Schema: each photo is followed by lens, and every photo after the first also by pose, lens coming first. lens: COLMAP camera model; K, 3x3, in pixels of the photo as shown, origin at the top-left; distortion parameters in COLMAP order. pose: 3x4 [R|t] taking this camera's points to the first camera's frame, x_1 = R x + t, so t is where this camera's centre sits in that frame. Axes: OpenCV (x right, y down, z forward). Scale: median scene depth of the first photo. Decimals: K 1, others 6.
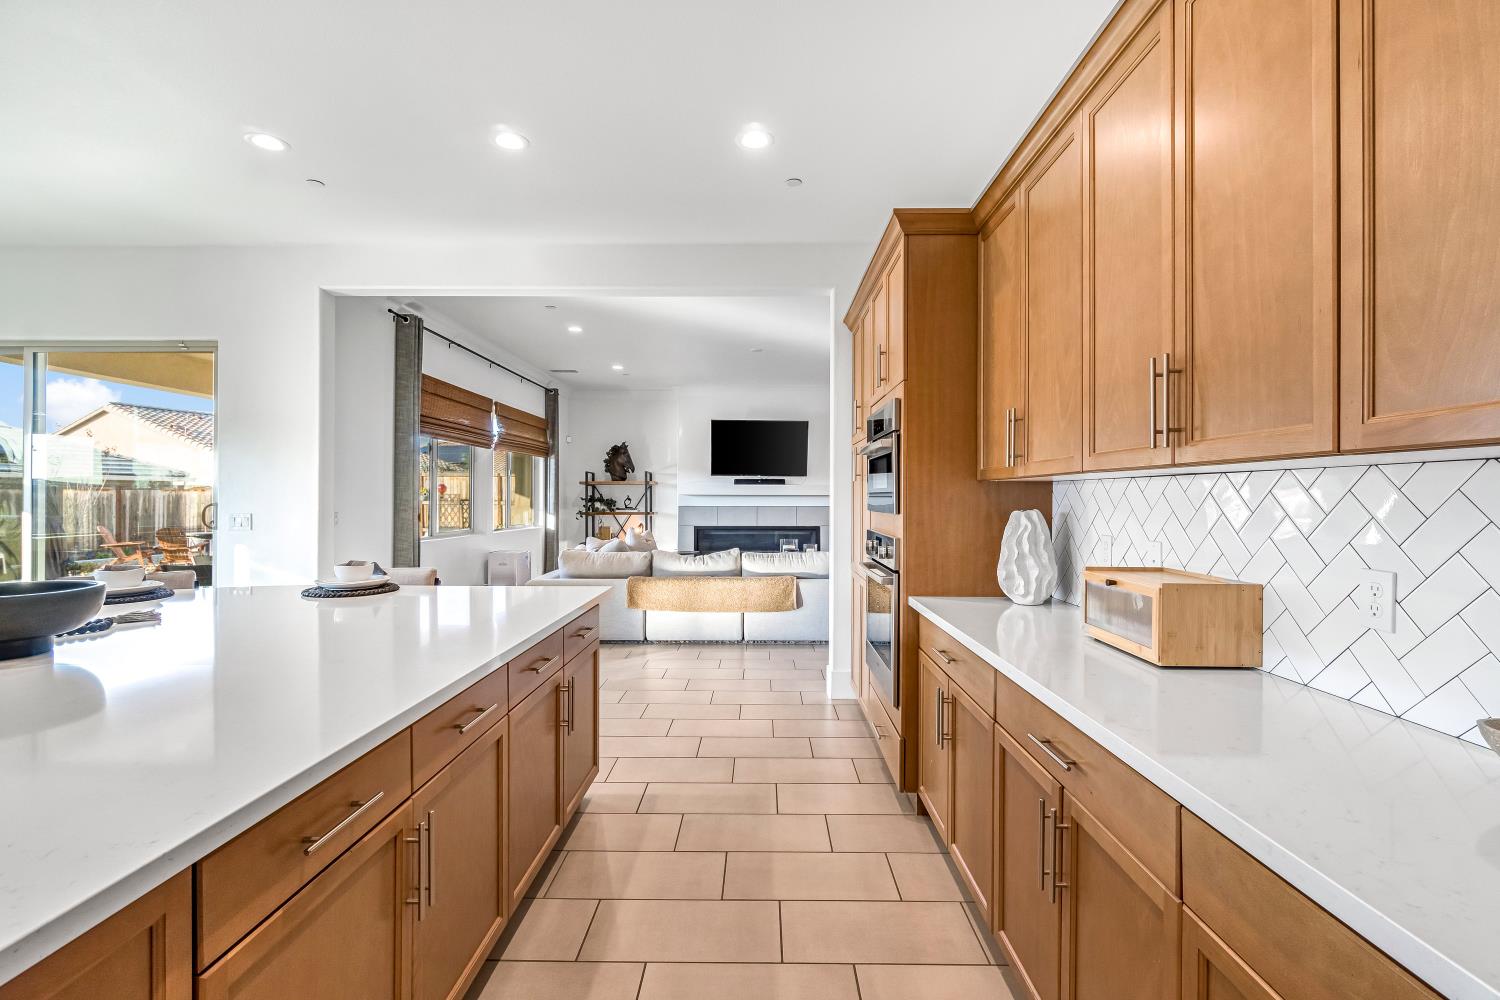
lens RADIAL K [[661.3, 0, 748.6], [0, 661.3, 499.5], [0, 0, 1]] dist [-0.008123, 0.002712]
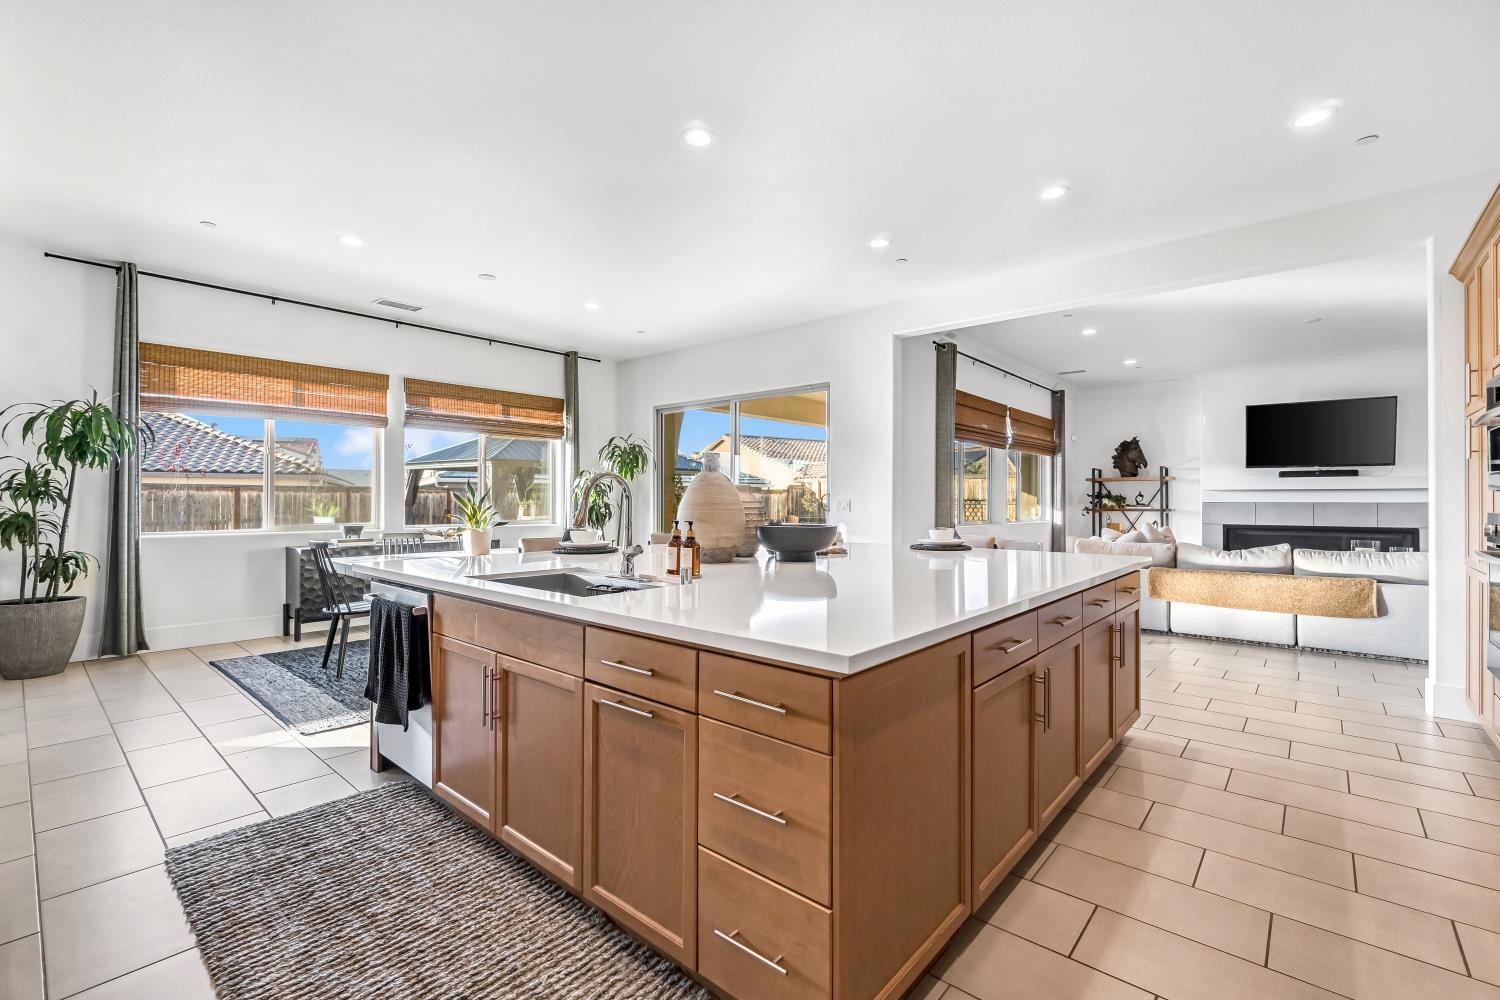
lens RADIAL K [[661.3, 0, 747.0], [0, 661.3, 499.5], [0, 0, 1]] dist [-0.008123, 0.002712]
pose [[0.768772, -0.005877, -0.639495, -0.008852], [-0.001449, 0.999939, -0.010931, 0.024856], [0.639521, 0.009331, 0.768717, -0.168630]]
